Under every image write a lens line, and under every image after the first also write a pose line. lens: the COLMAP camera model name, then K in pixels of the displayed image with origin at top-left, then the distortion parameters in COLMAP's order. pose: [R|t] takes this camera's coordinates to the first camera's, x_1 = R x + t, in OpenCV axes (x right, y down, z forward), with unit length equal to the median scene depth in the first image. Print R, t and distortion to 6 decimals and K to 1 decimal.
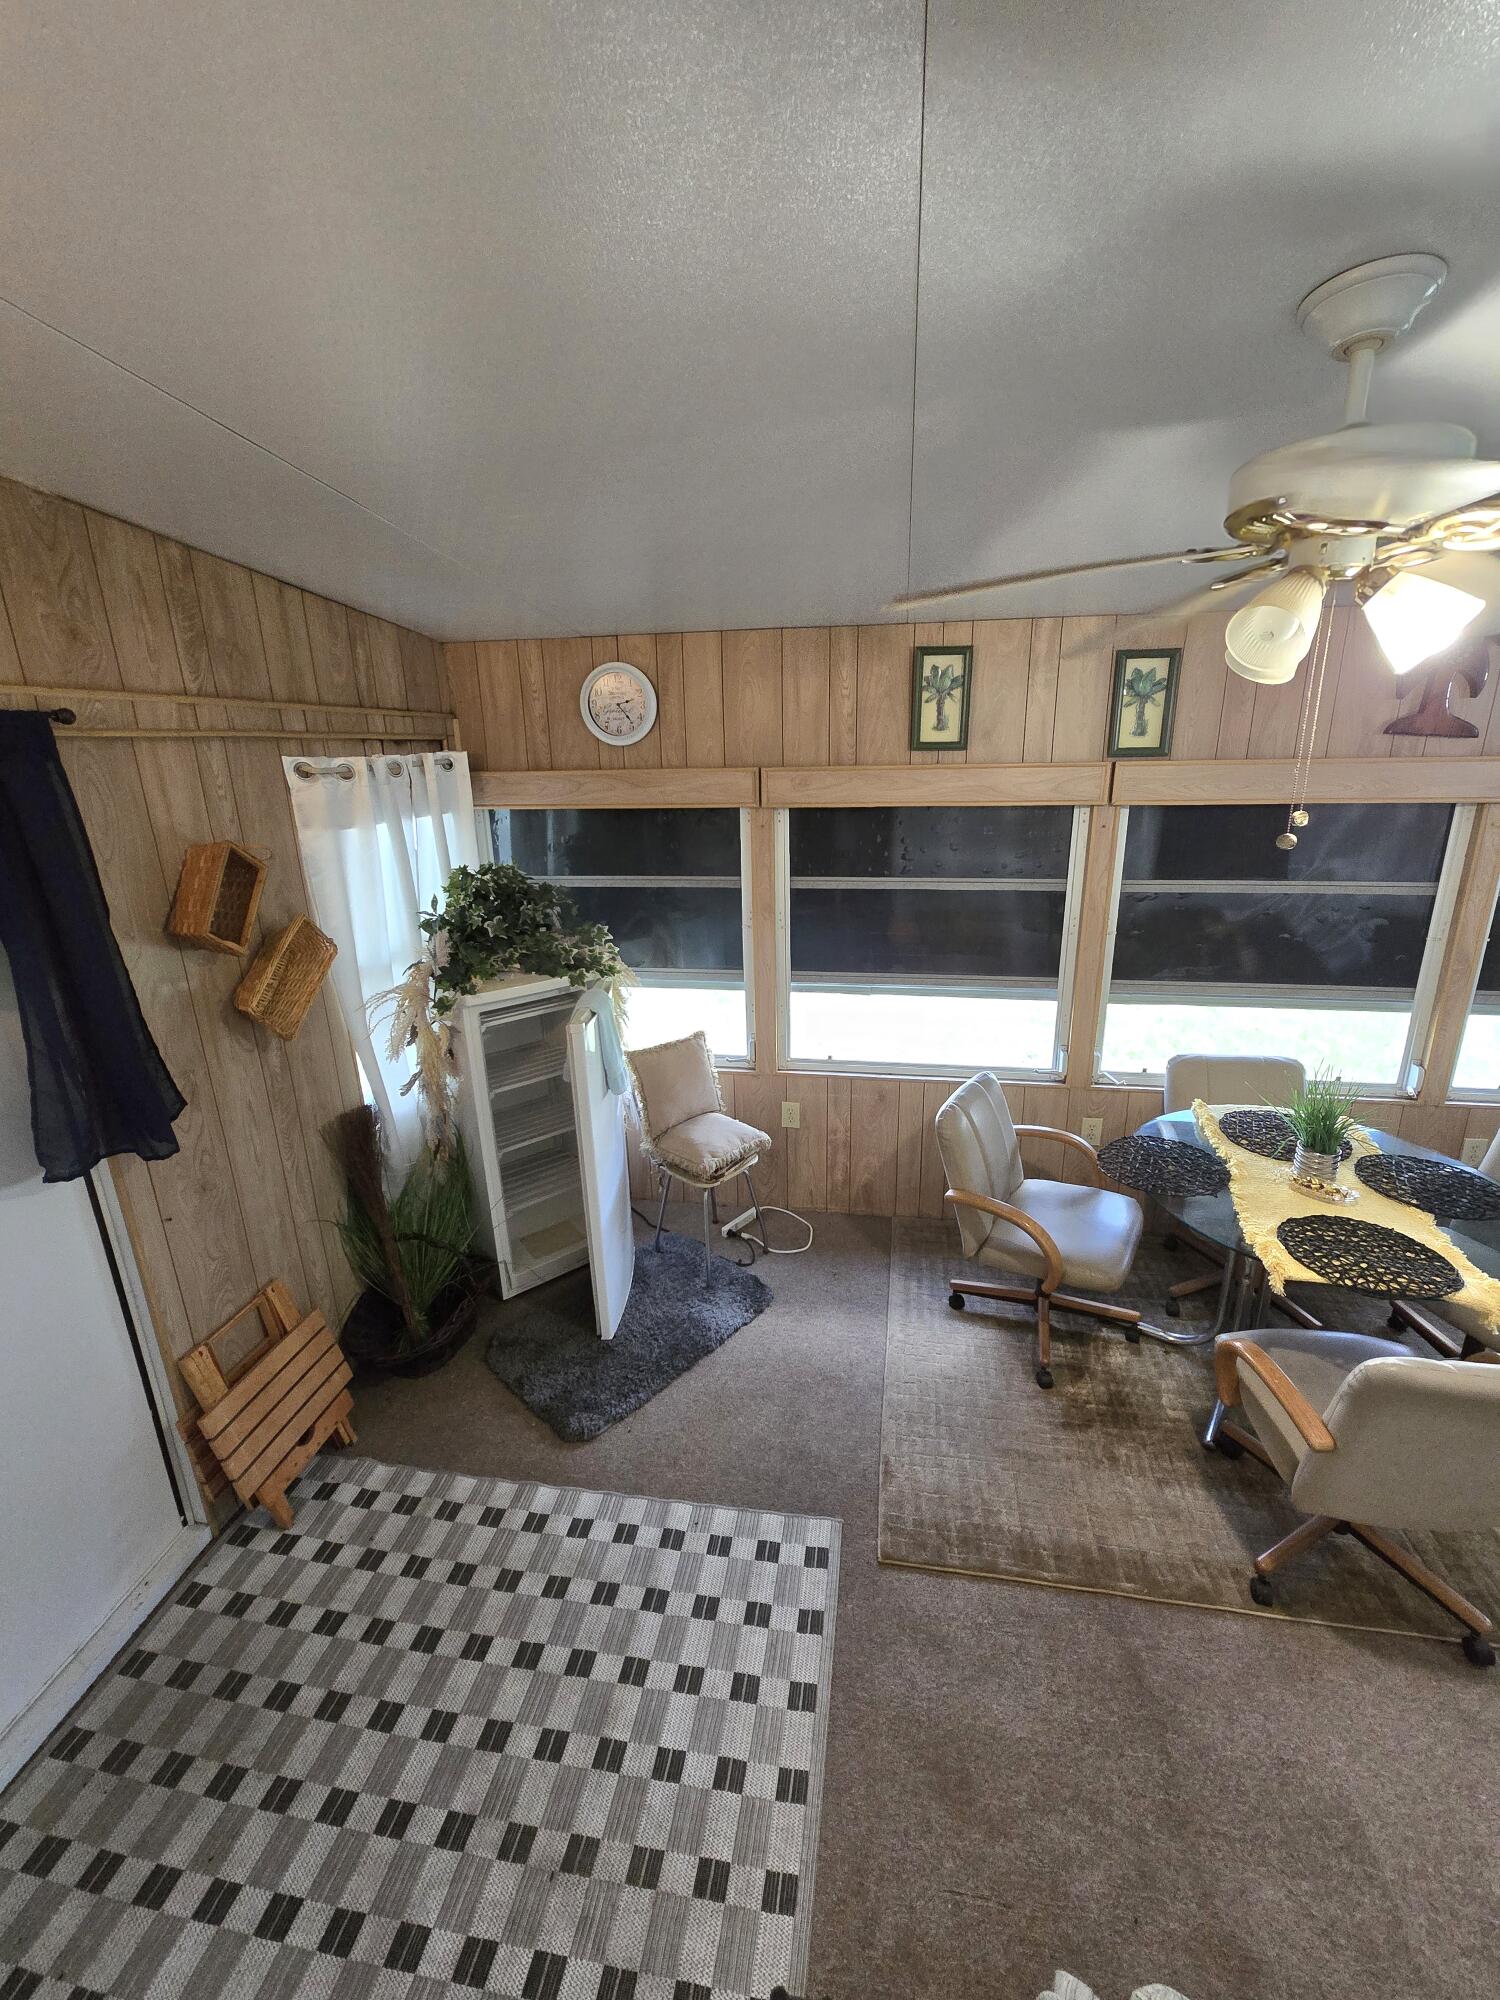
lens RADIAL K [[818.4, 0, 743.4], [0, 818.4, 995.9], [0, 0, 1]] dist [-0.004585, -0.000192]
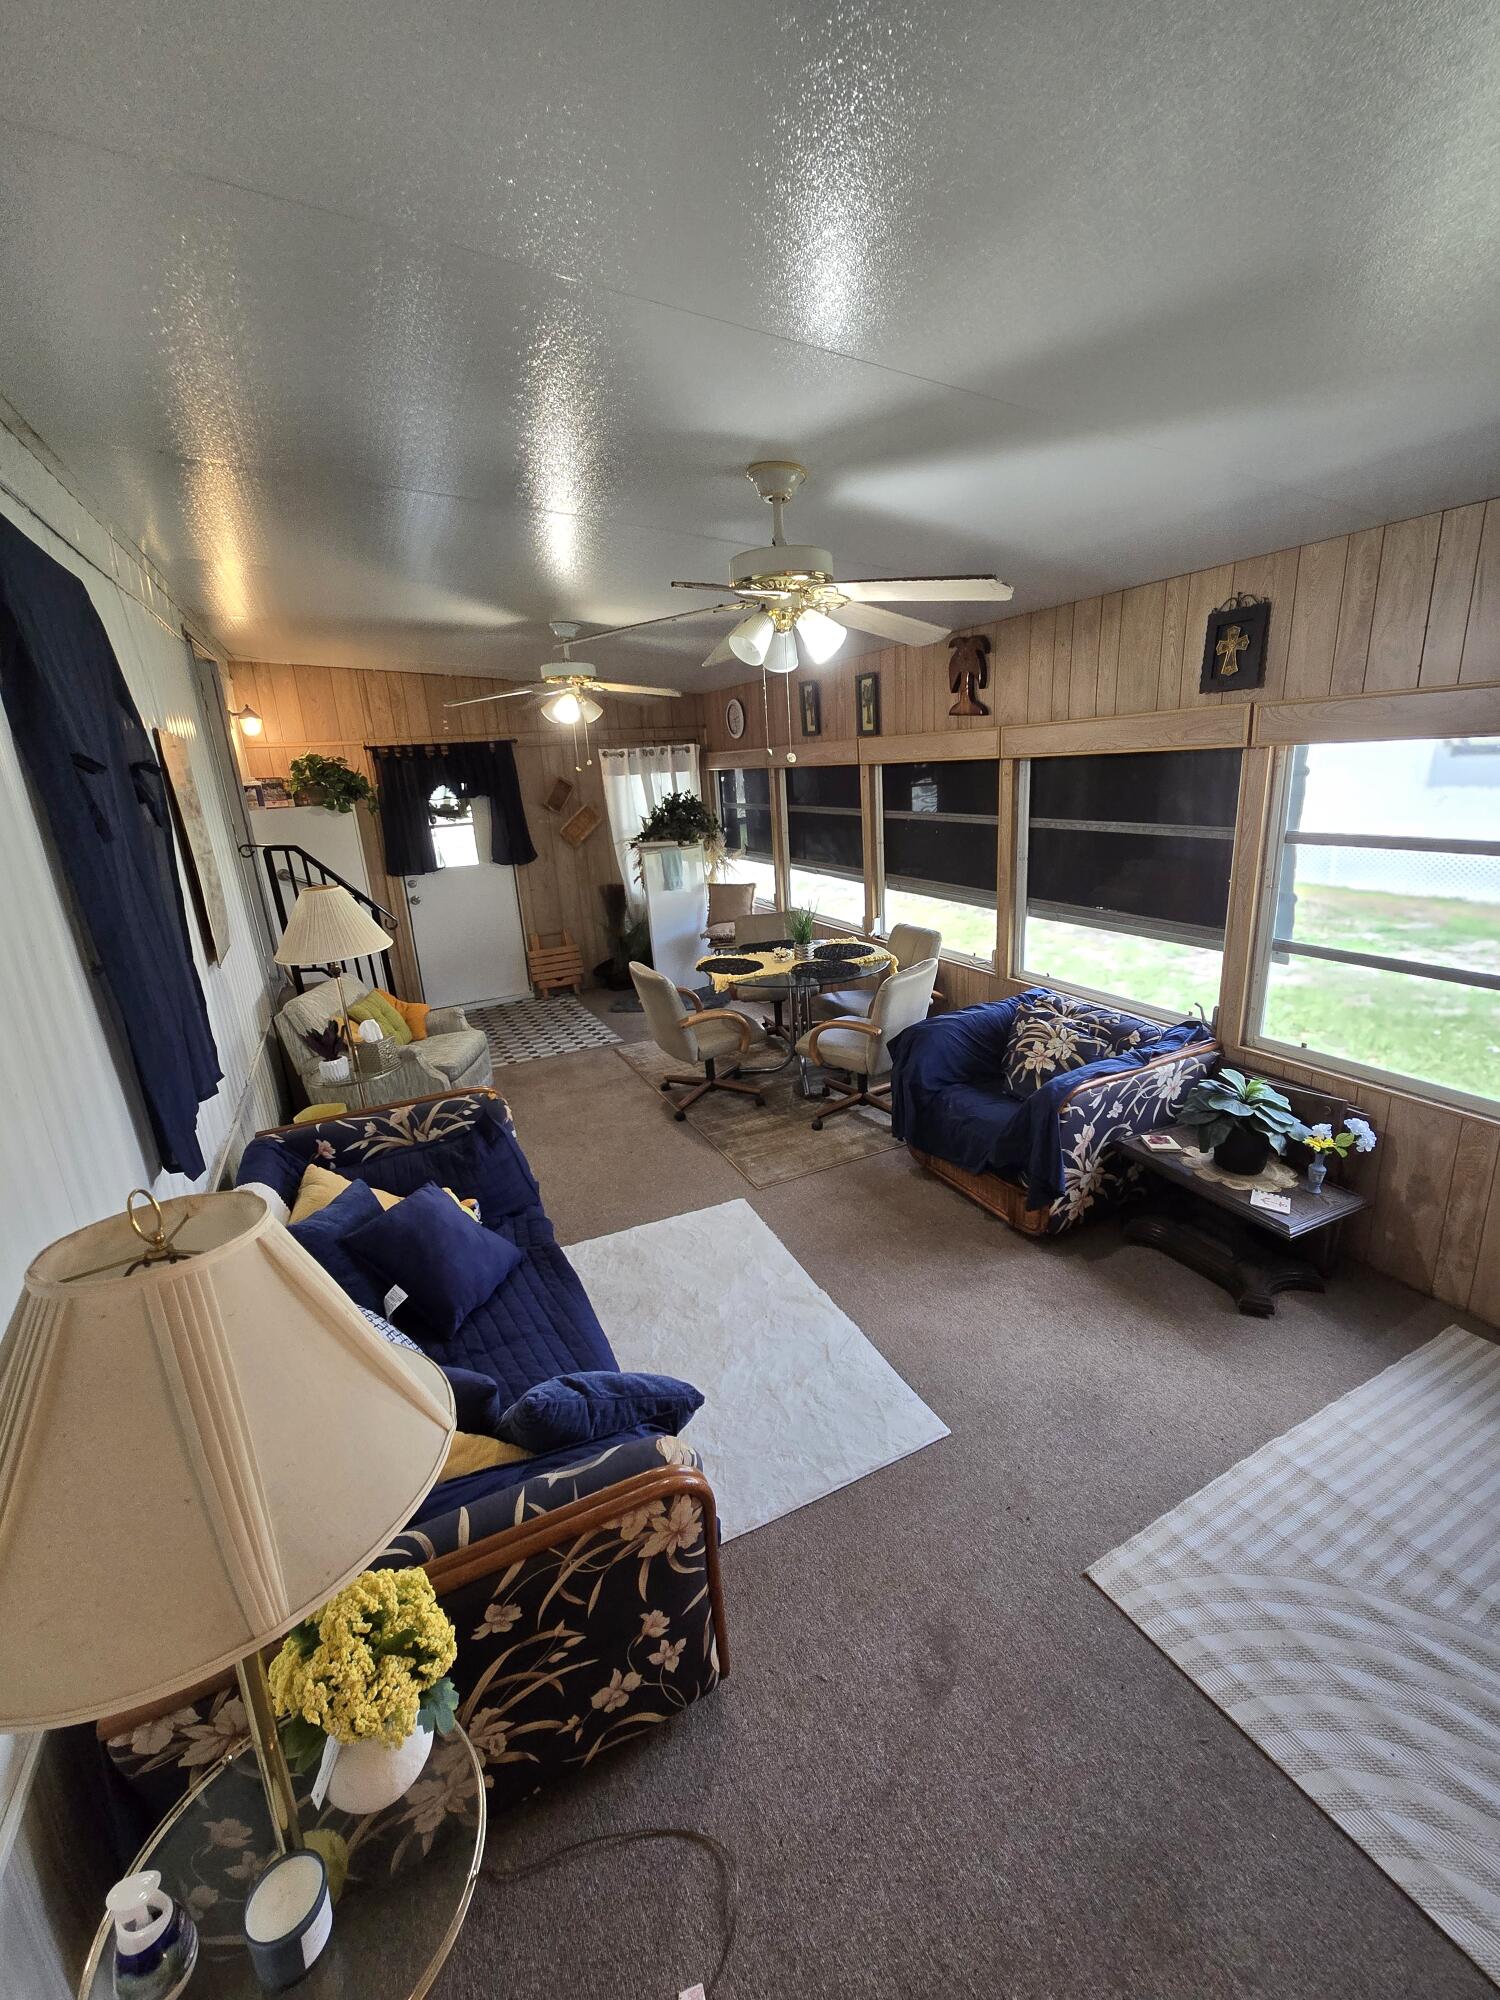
lens RADIAL K [[818.4, 0, 742.7], [0, 818.4, 991.6], [0, 0, 1]] dist [-0.004585, -0.000192]
pose [[0.571467, 0.210797, -0.793089, 2.053410], [-0.185866, 0.974578, 0.125107, 0.076949], [0.799299, 0.075914, 0.596119, -0.231225]]
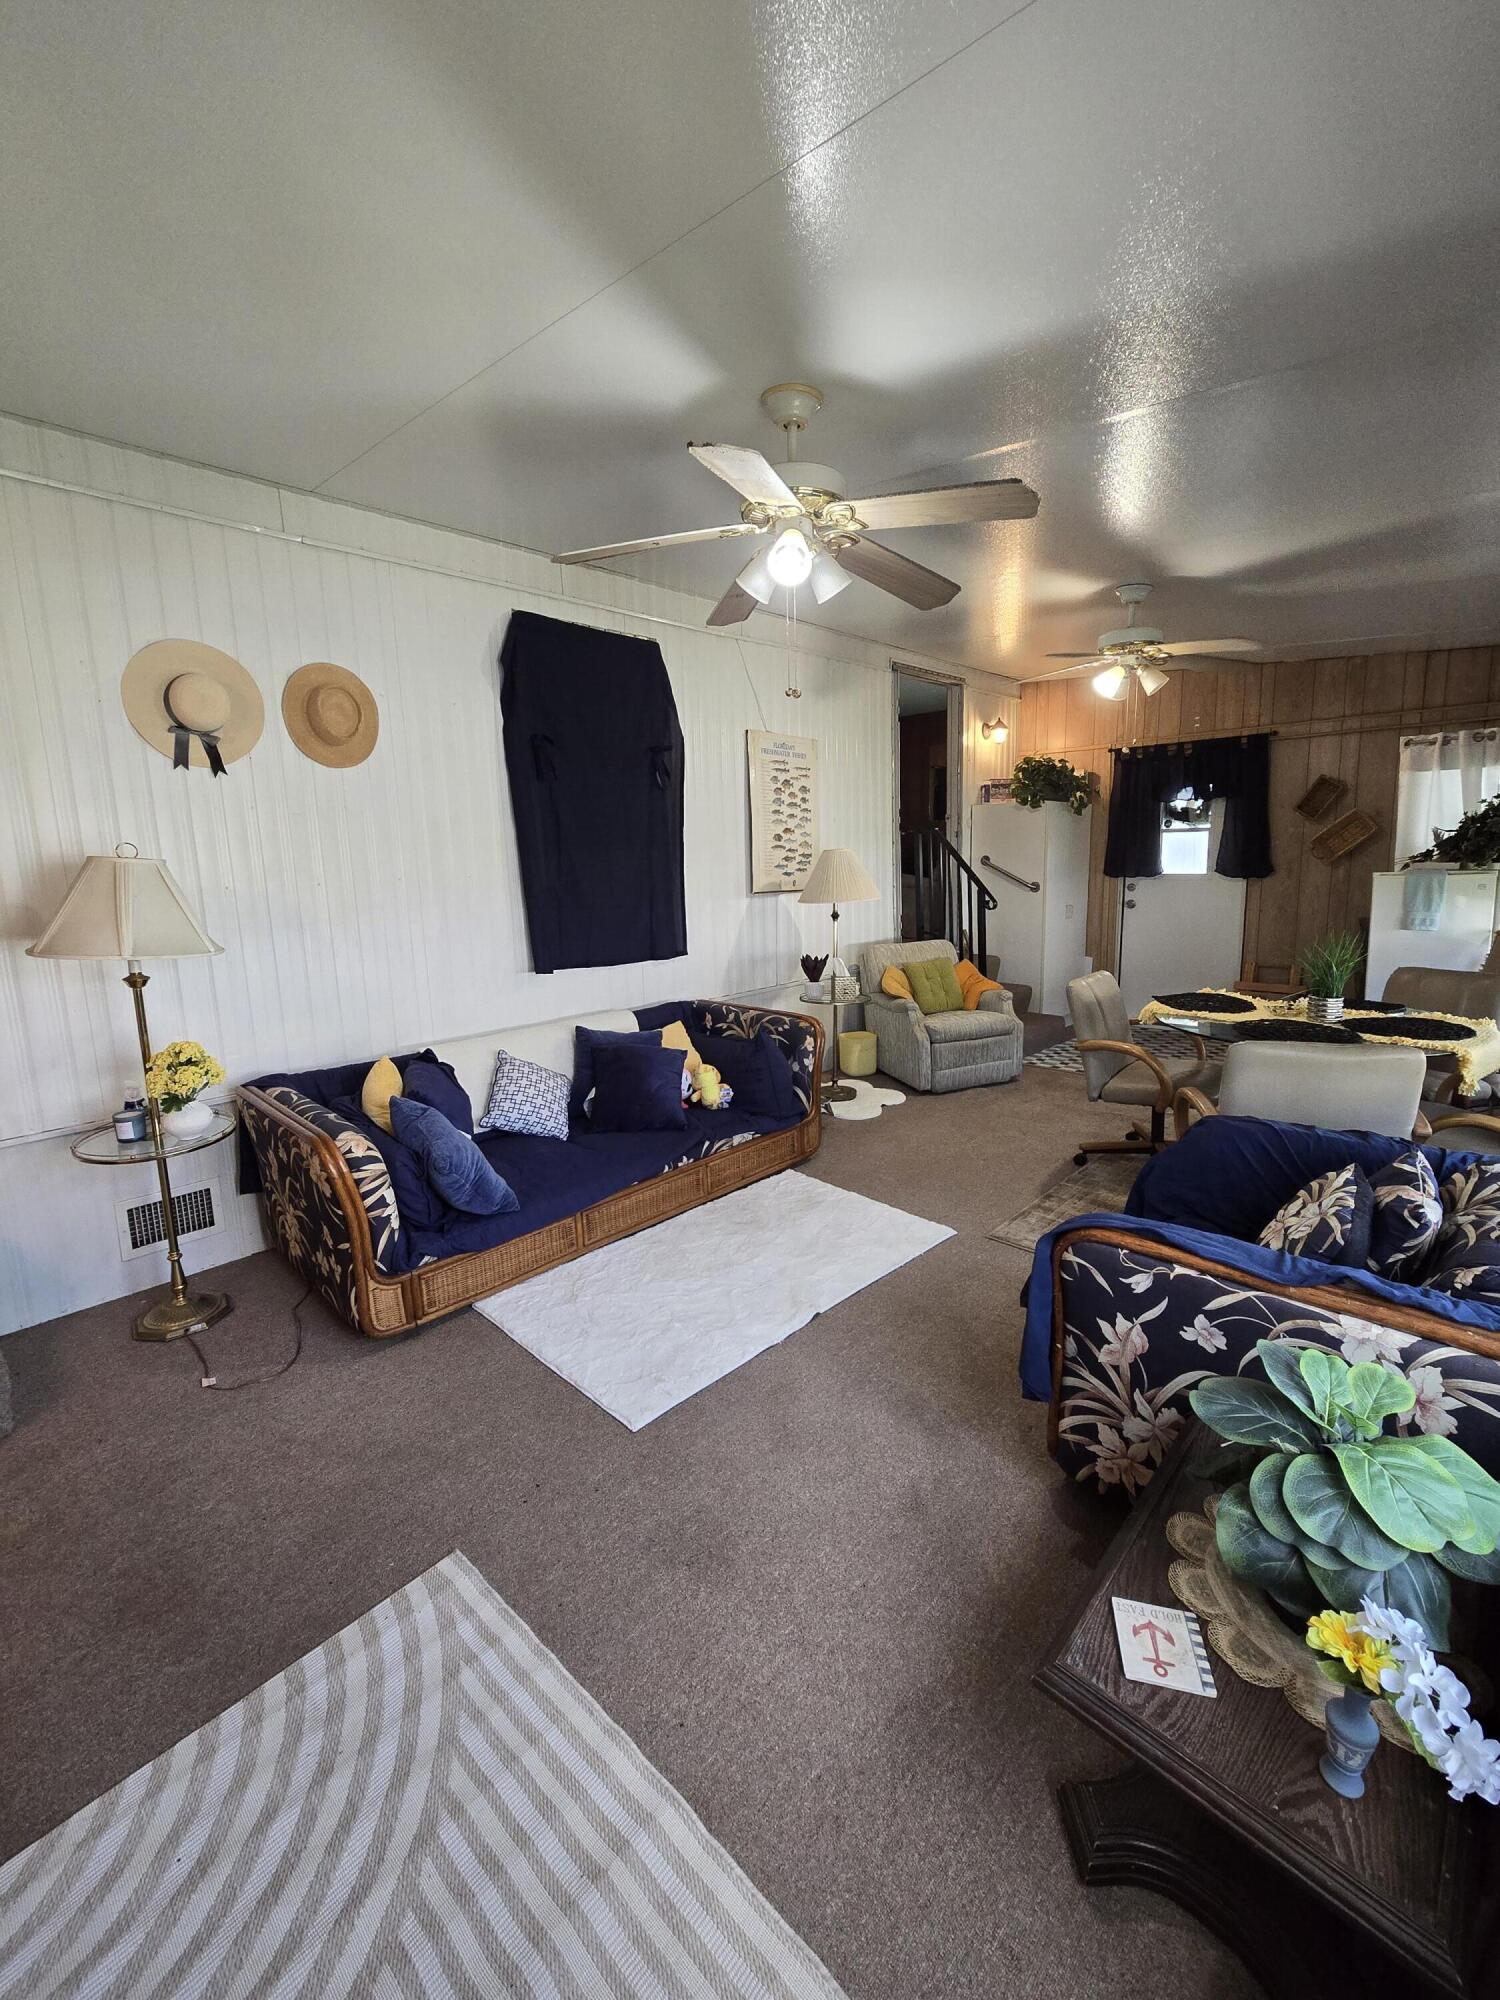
lens RADIAL K [[818.4, 0, 765.7], [0, 818.4, 987.3], [0, 0, 1]] dist [-0.004585, -0.000192]
pose [[-0.571776, 0.171097, -0.802370, 2.067772], [-0.192315, 0.922809, 0.333825, -0.077036], [0.797551, 0.345181, -0.494735, 0.897827]]
